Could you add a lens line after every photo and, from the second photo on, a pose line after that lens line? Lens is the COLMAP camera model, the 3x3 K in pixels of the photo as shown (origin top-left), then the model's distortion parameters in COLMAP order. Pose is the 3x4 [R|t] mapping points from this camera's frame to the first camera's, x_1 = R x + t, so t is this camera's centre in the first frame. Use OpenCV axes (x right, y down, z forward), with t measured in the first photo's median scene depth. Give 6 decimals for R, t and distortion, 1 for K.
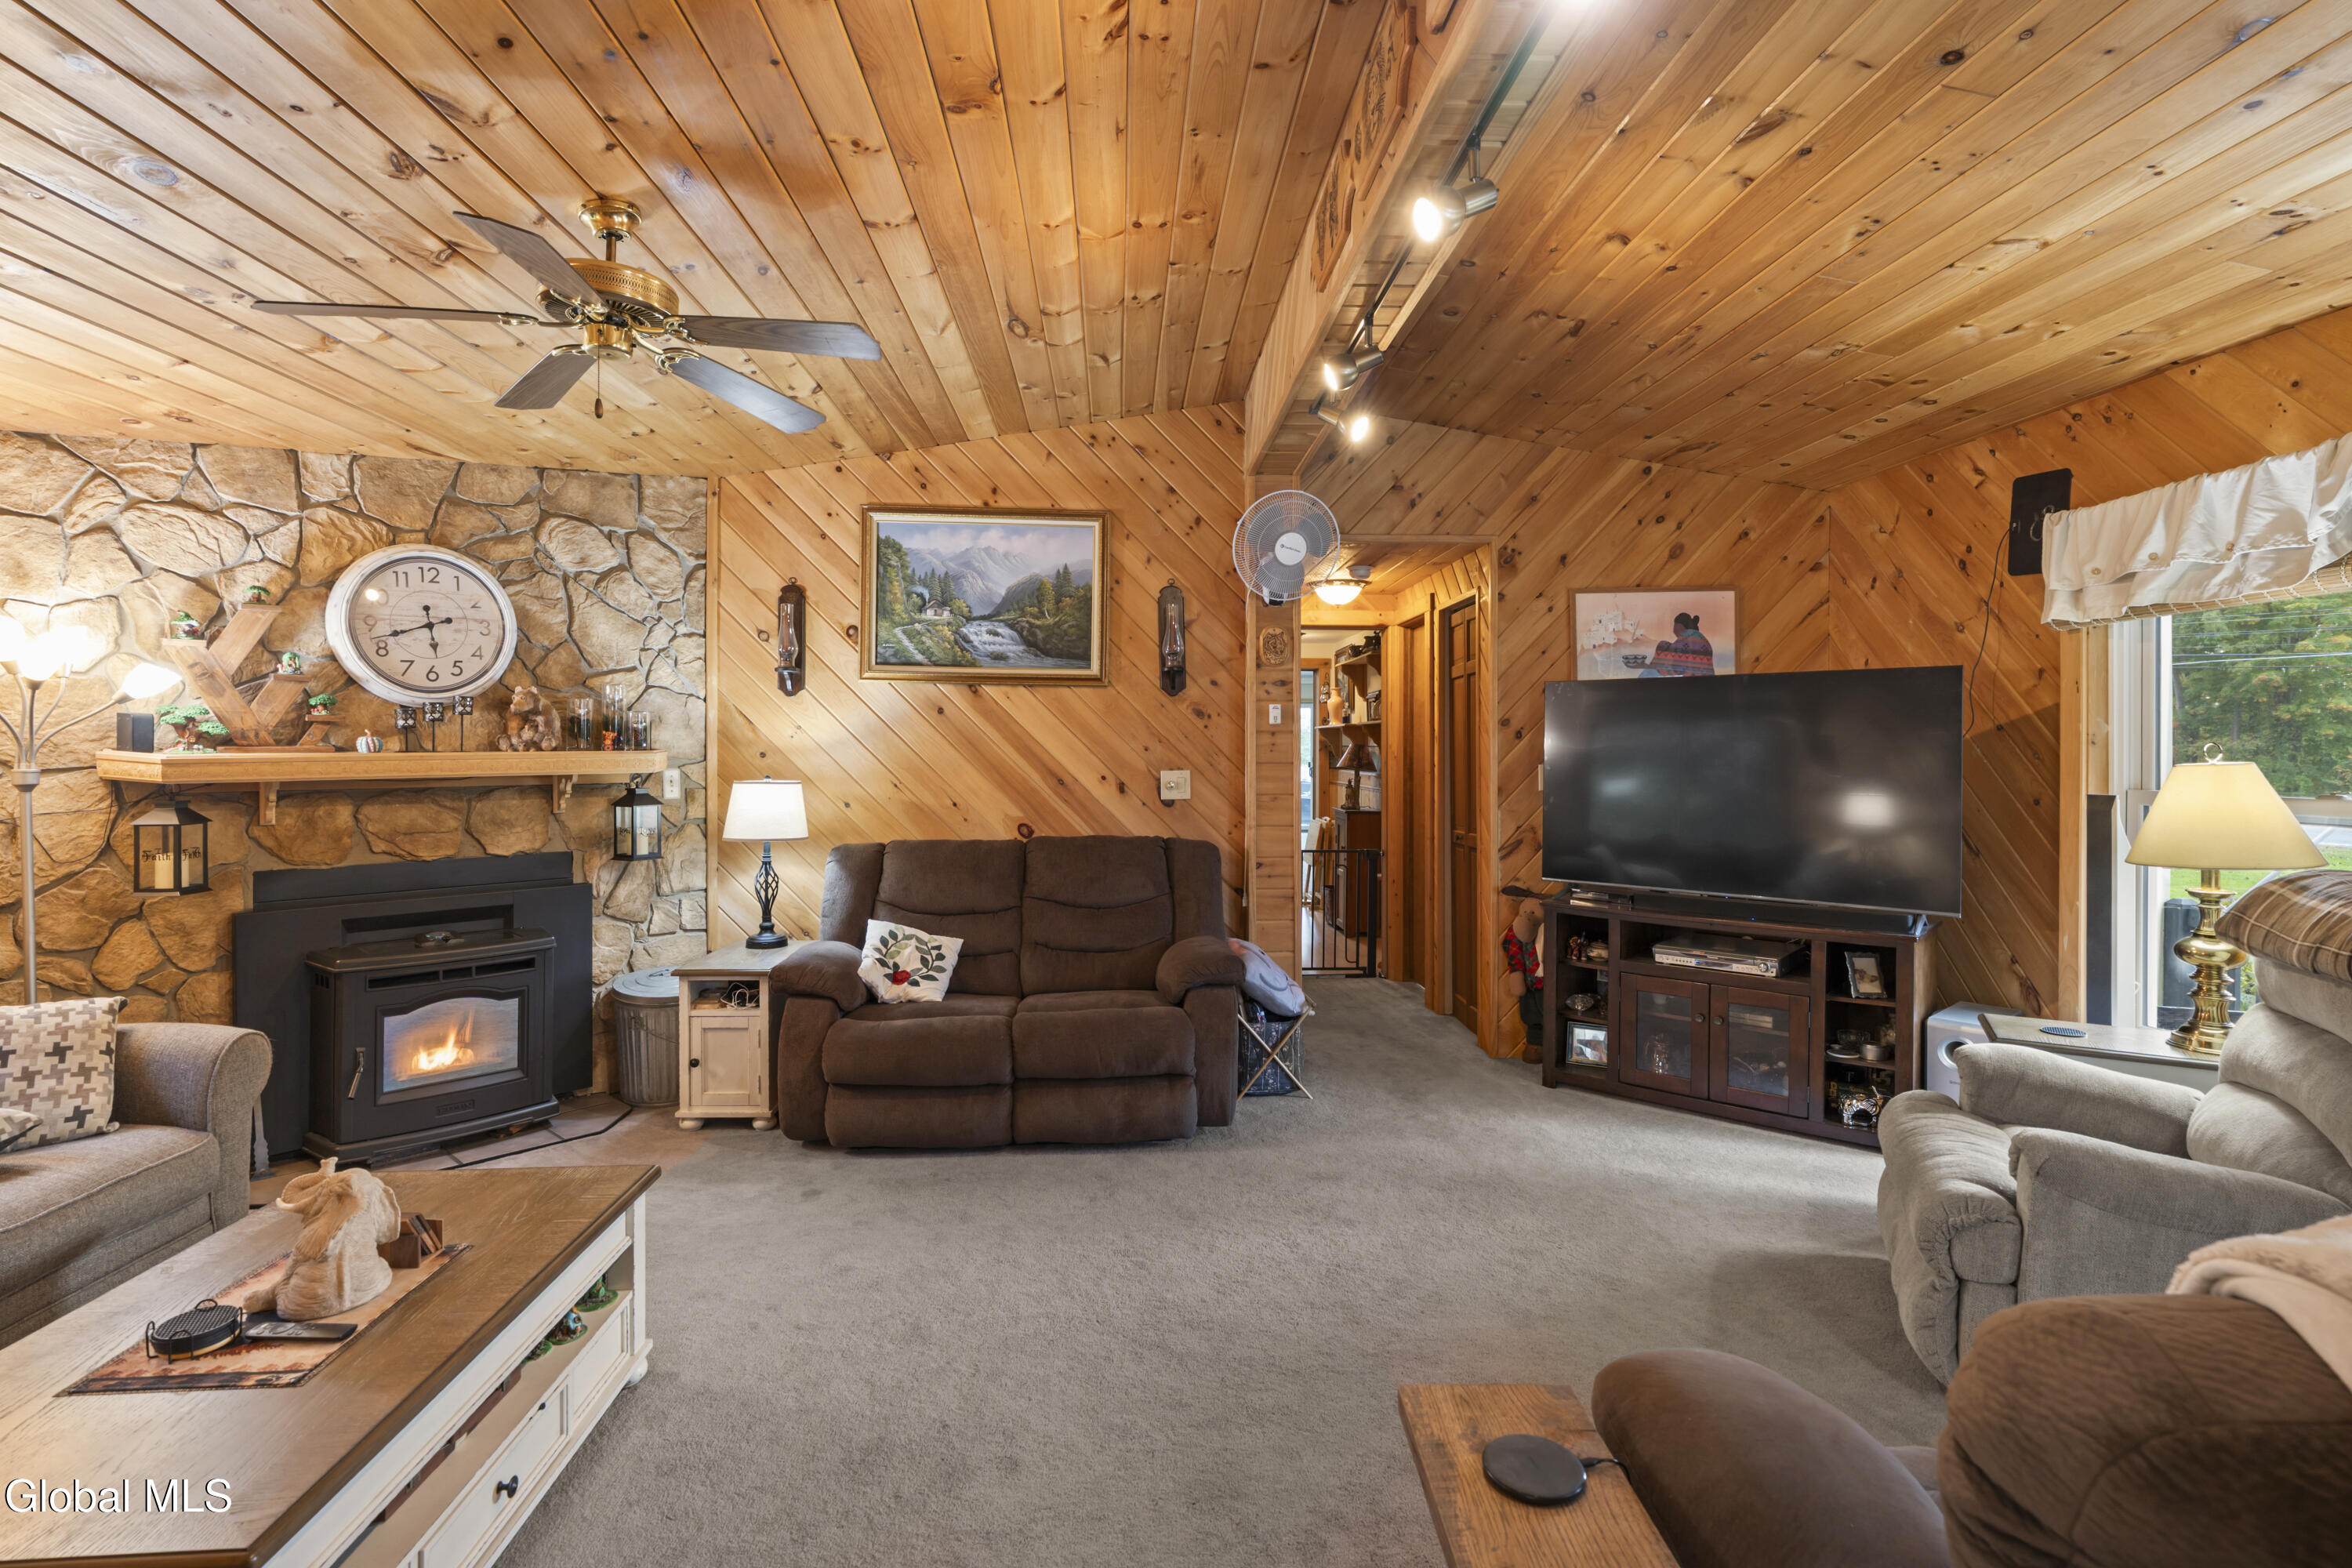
lens RADIAL K [[1132.5, 0, 1175.2], [0, 1132.5, 752.9], [0, 0, 1]] dist [-0.000220, 0.000447]
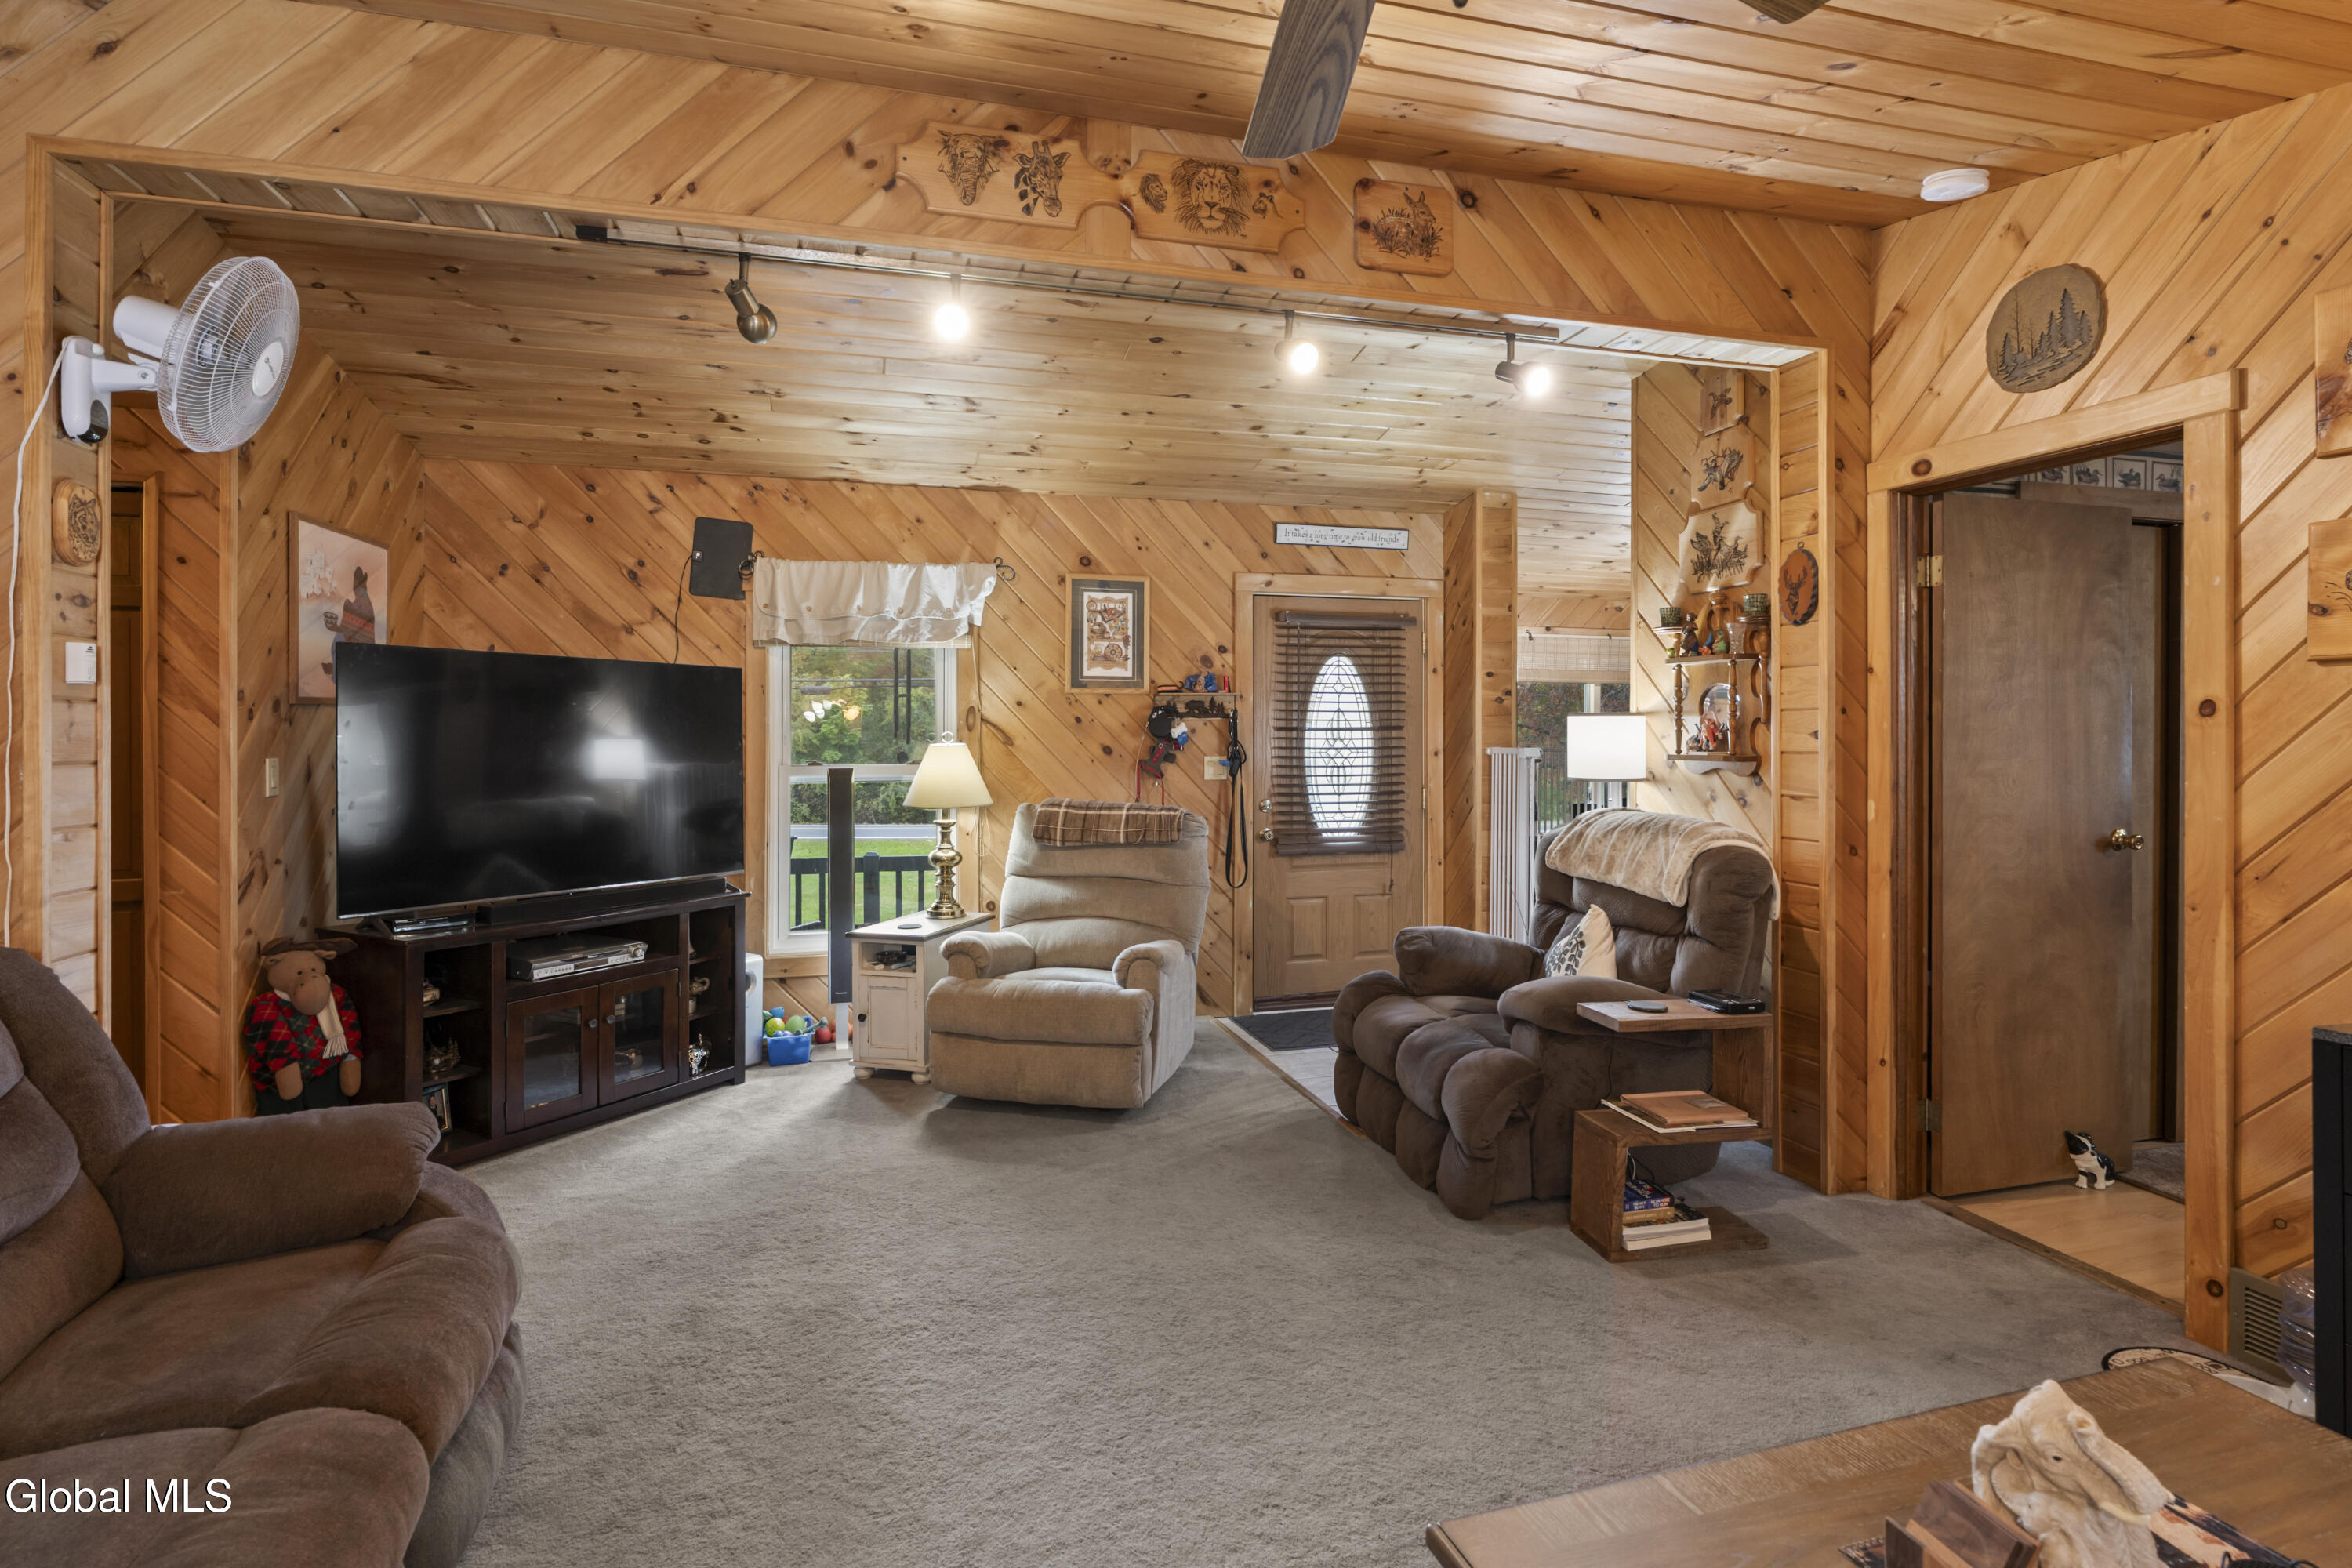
lens RADIAL K [[1132.5, 0, 1175.2], [0, 1132.5, 752.9], [0, 0, 1]] dist [-0.000220, 0.000447]
pose [[-0.208957, -0.012205, 0.977849, -0.530384], [0.005380, 0.999893, 0.013630, 0.000298], [-0.977910, 0.008109, -0.208869, 0.694982]]
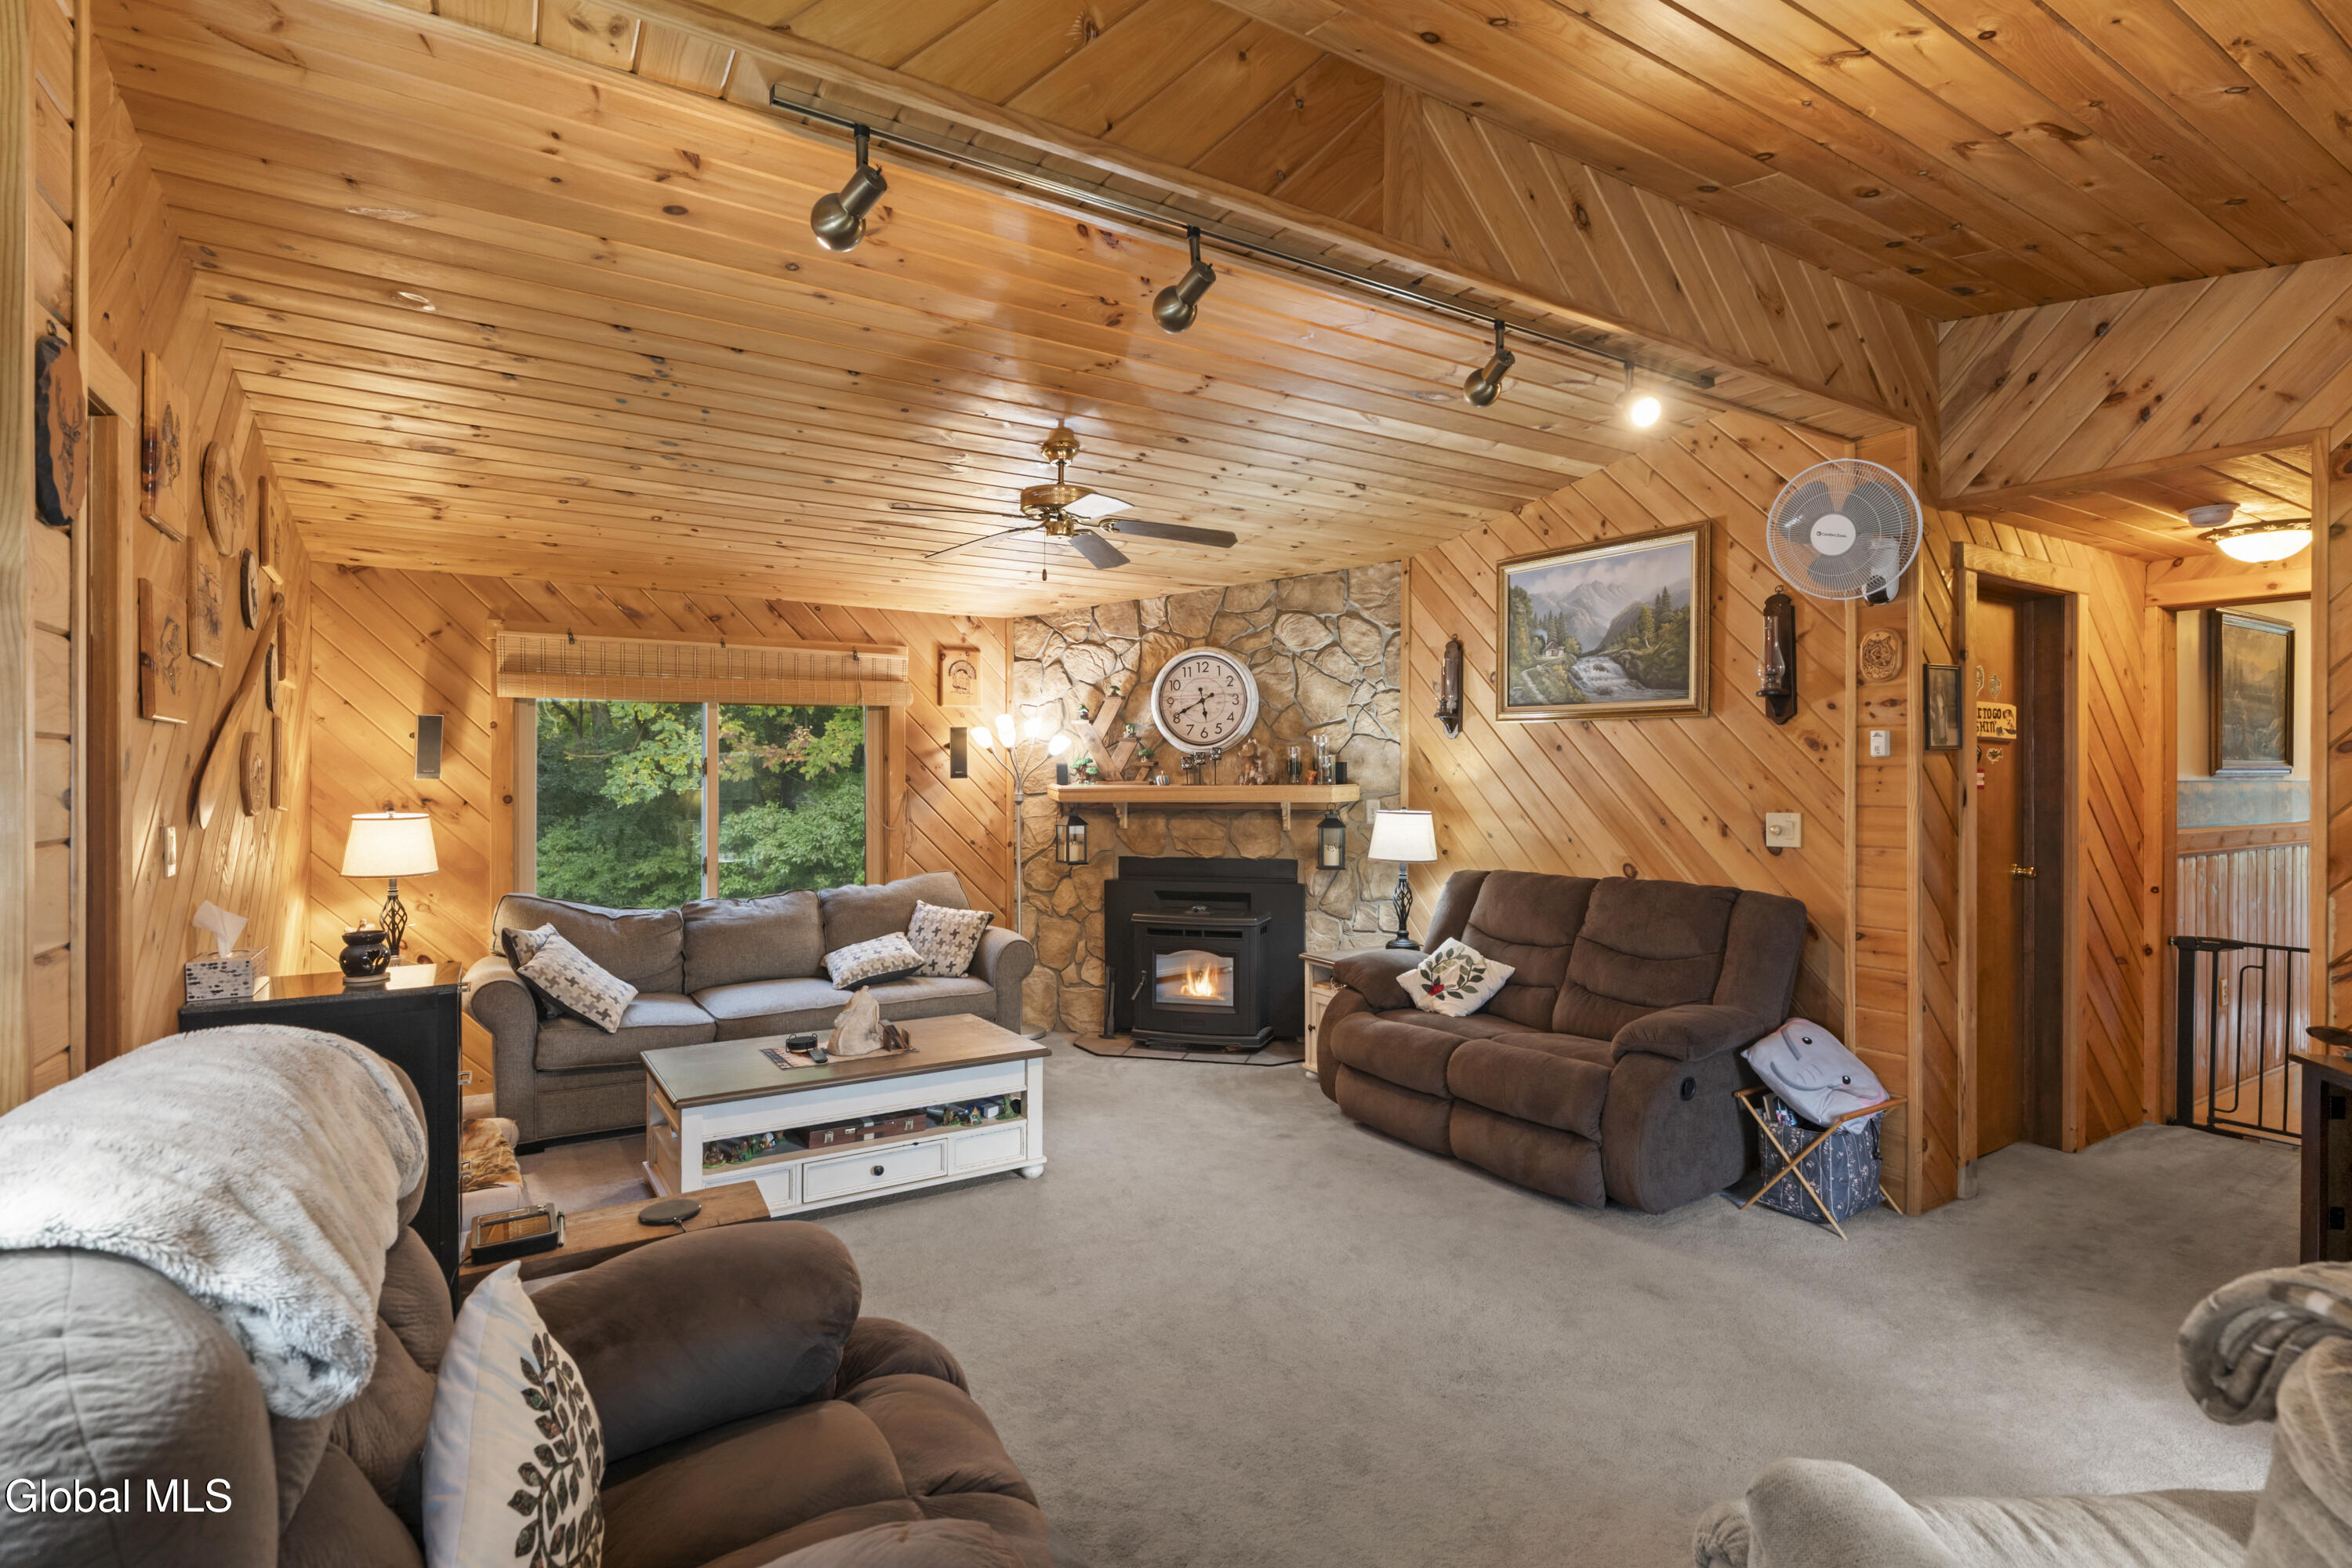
lens RADIAL K [[1127.8, 0, 1176.0], [0, 1127.8, 784.0], [0, 0, 1]] dist [0.001380, 0.000578]
pose [[0.485793, 0.005971, -0.874054, 0.573511], [-0.006119, 0.999975, 0.003431, -0.006722], [0.874053, 0.003682, 0.485817, 0.222716]]
